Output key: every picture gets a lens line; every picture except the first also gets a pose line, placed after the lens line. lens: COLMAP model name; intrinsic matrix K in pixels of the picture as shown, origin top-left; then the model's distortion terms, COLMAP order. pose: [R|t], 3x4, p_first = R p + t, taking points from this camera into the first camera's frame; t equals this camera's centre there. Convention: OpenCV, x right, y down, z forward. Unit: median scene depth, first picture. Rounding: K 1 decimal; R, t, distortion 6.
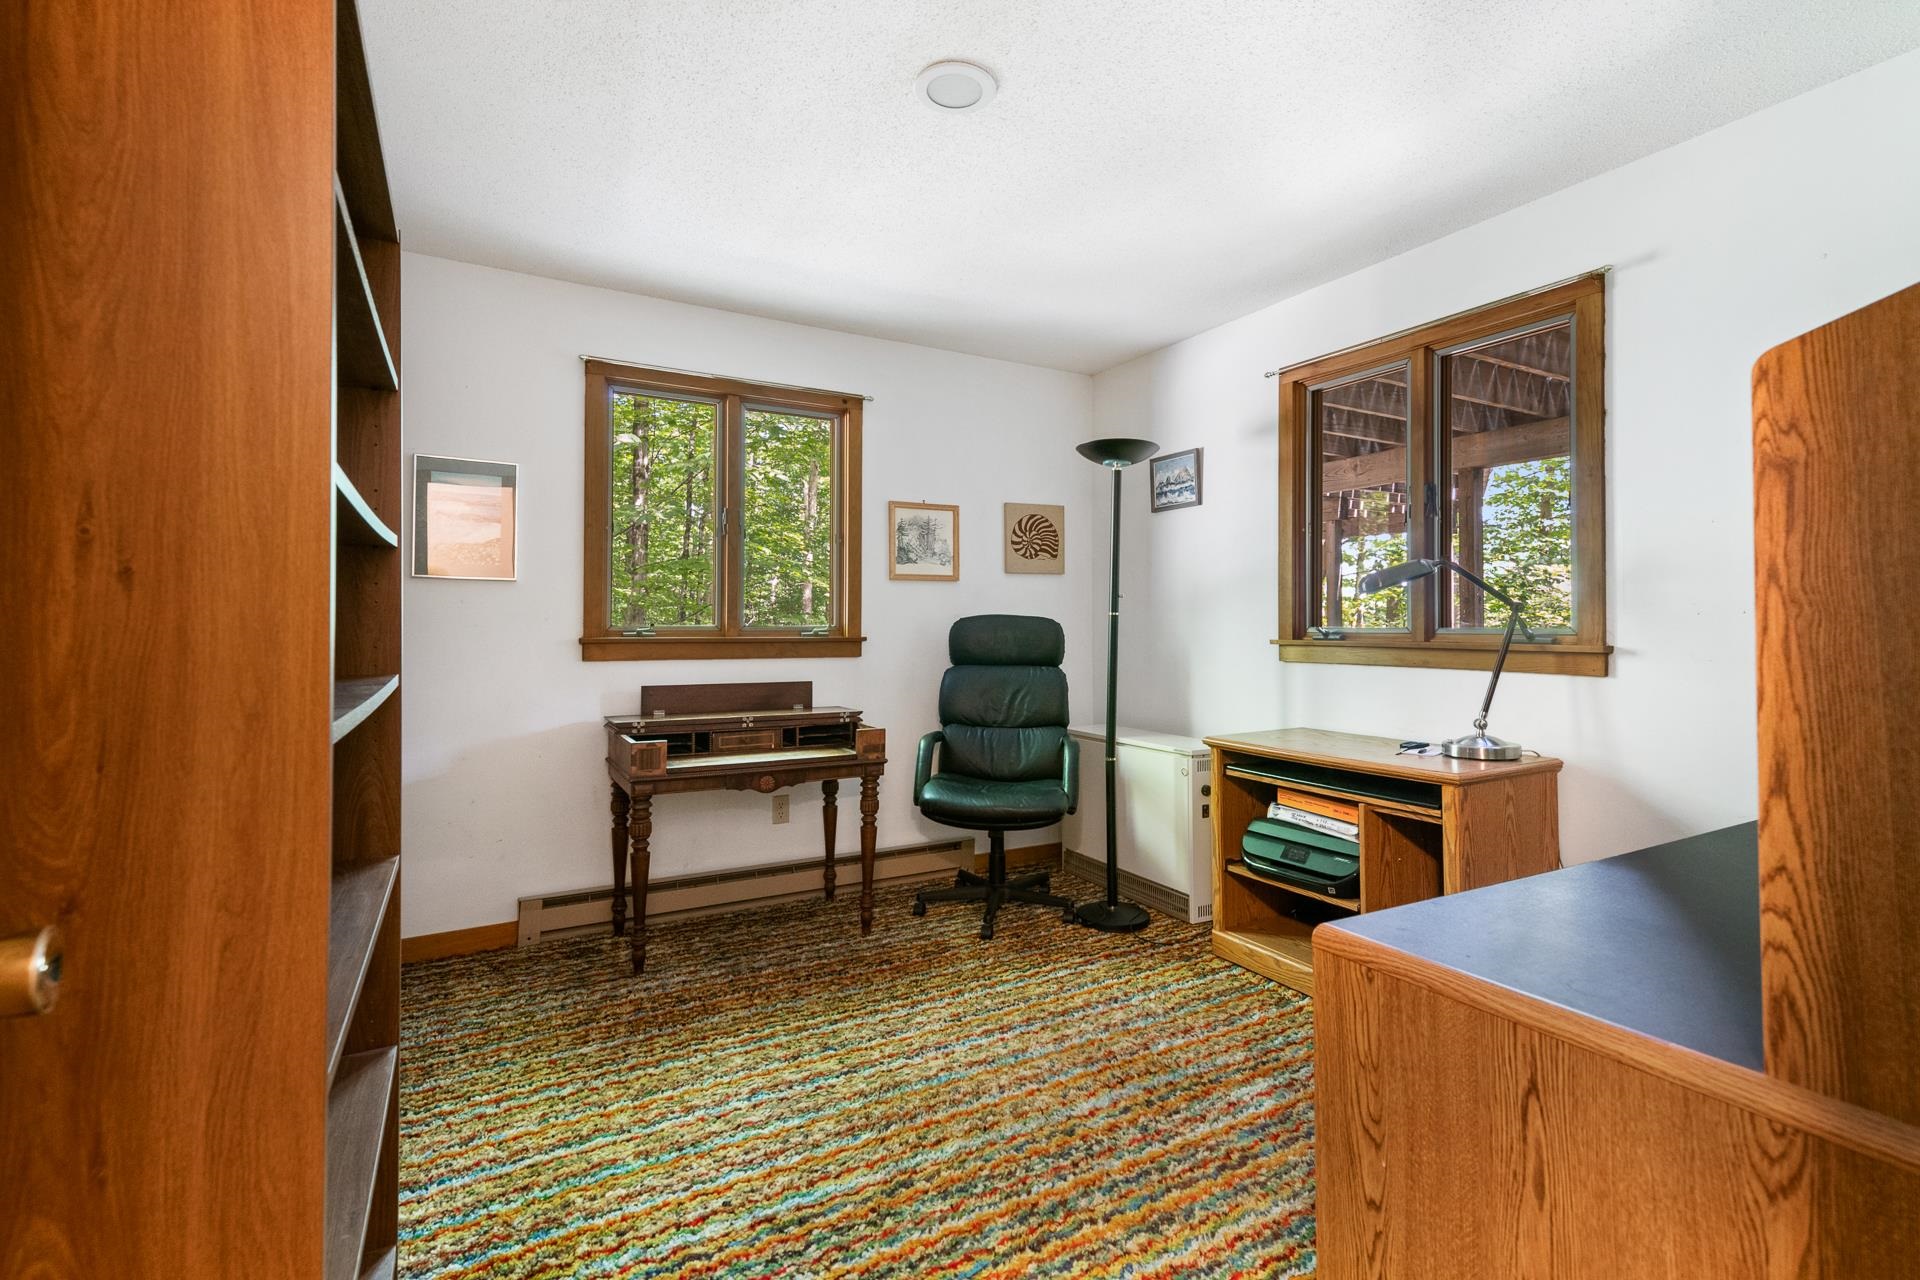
lens RADIAL K [[908.5, 0, 972.6], [0, 908.5, 609.5], [0, 0, 1]] dist [0.022929, -0.002531]
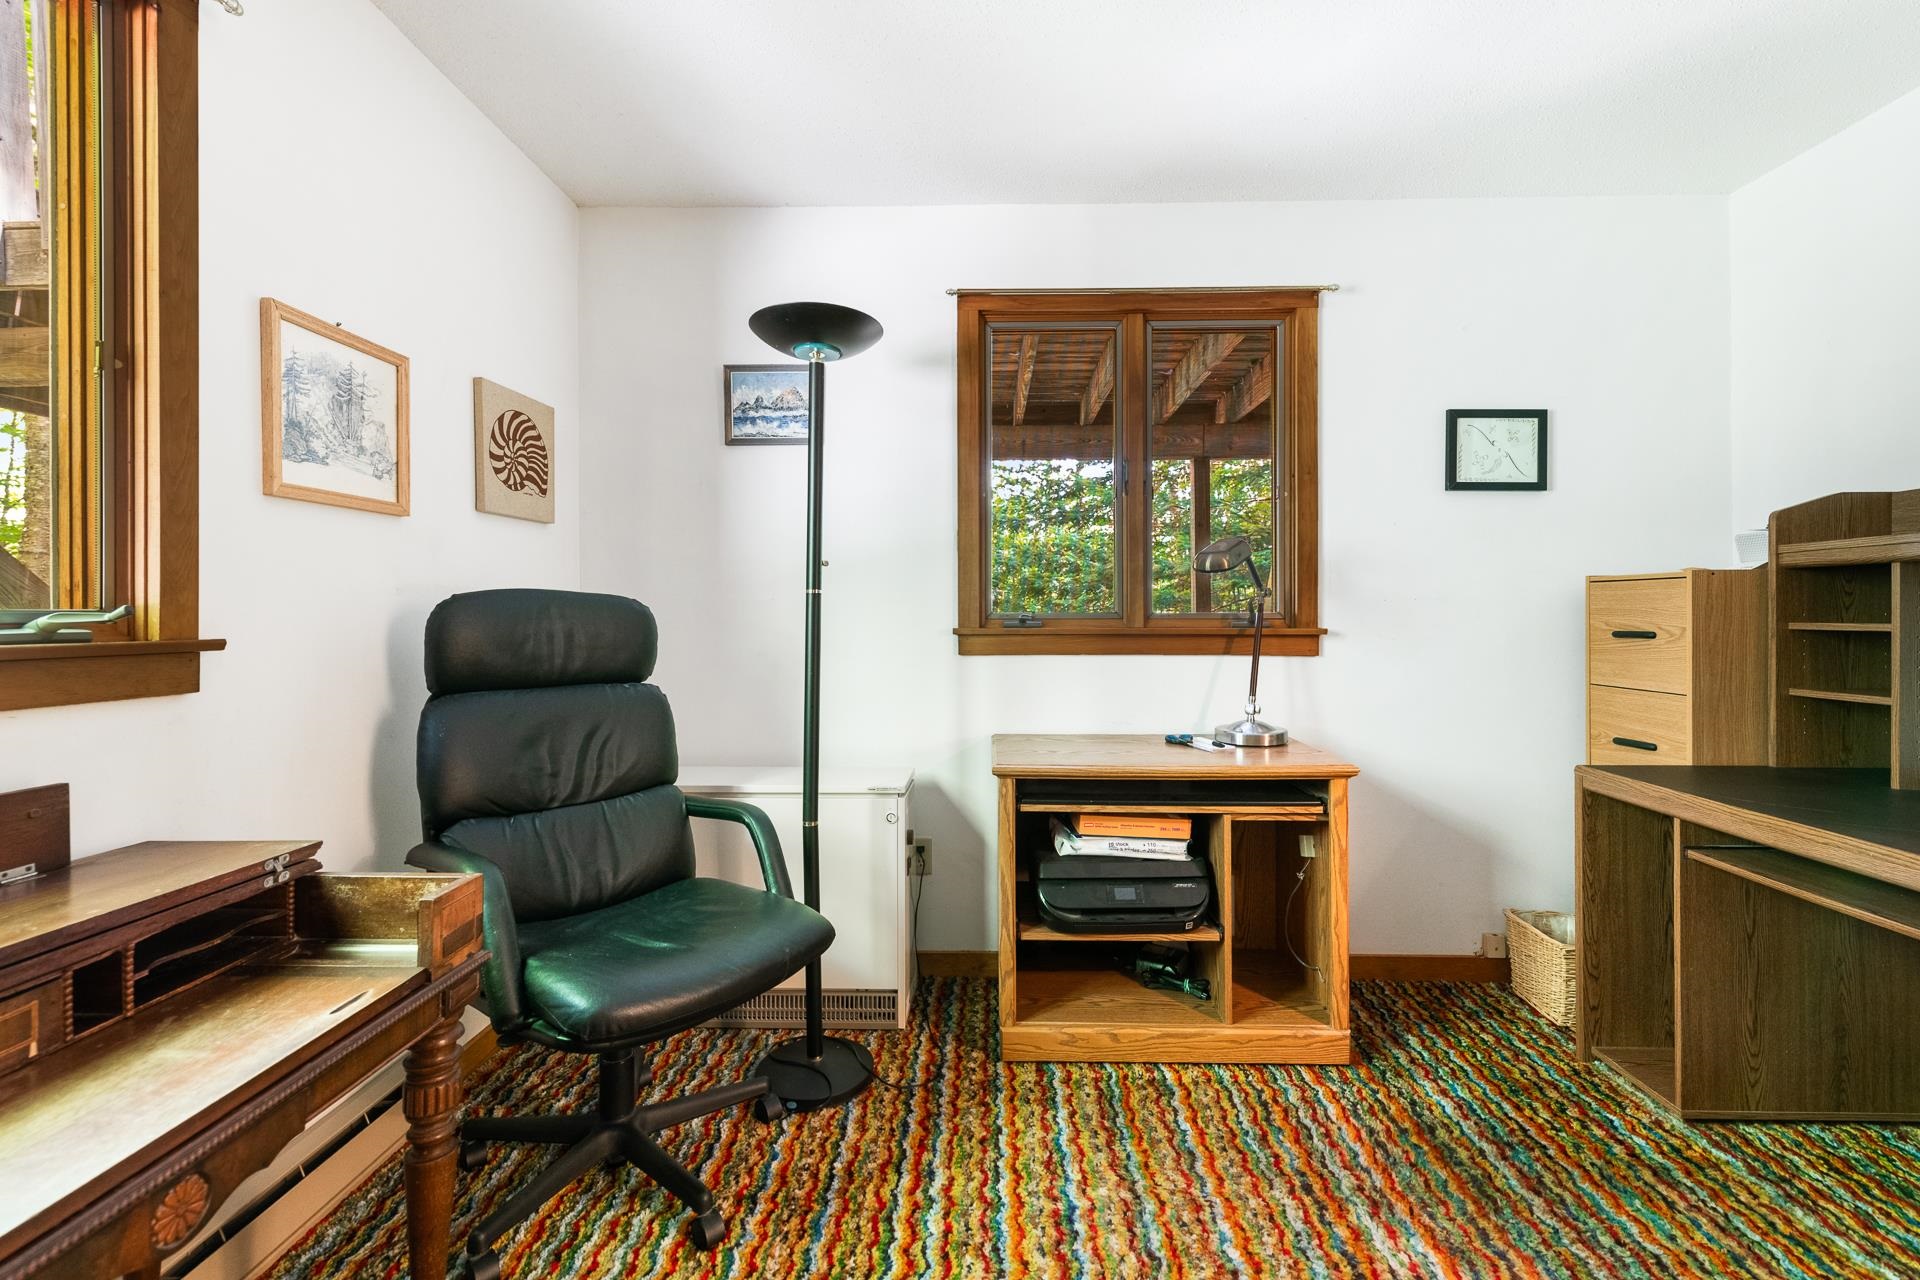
lens RADIAL K [[827.0, 0, 969.3], [0, 827.0, 617.4], [0, 0, 1]] dist [0.010012, -0.000128]
pose [[0.509994, -0.003537, 0.860170, -0.338625], [-0.012606, 0.999853, 0.011586, 0.017791], [-0.860085, -0.016752, 0.509875, 0.741262]]
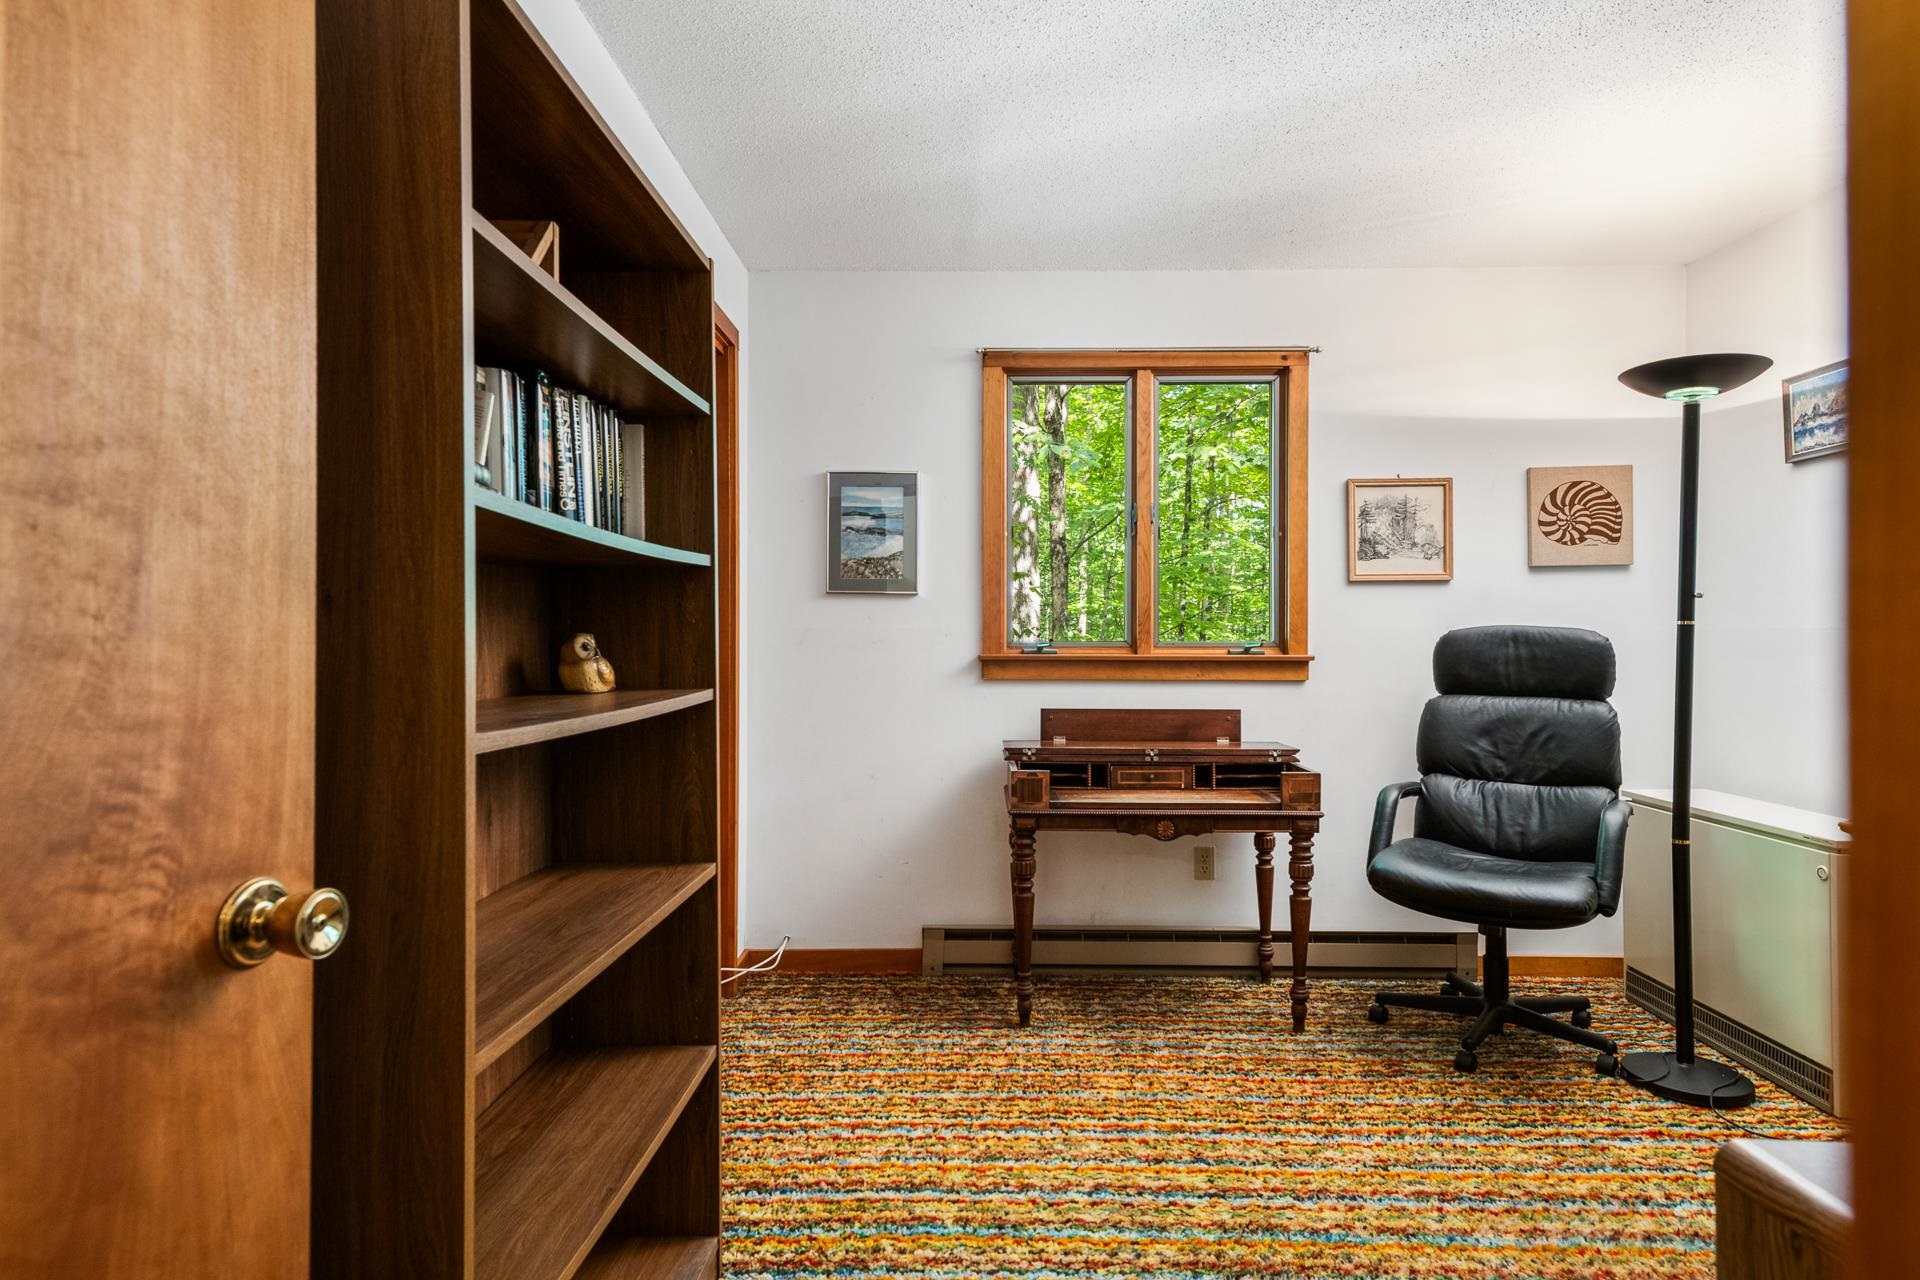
lens RADIAL K [[1085.2, 0, 958.9], [0, 1085.2, 636.1], [0, 0, 1]] dist [0.031106, -0.002604]
pose [[0.858059, -0.002922, -0.513543, 0.135379], [0.010132, 0.999885, 0.011241, 0.000032], [0.513452, -0.014849, 0.857990, 0.050435]]
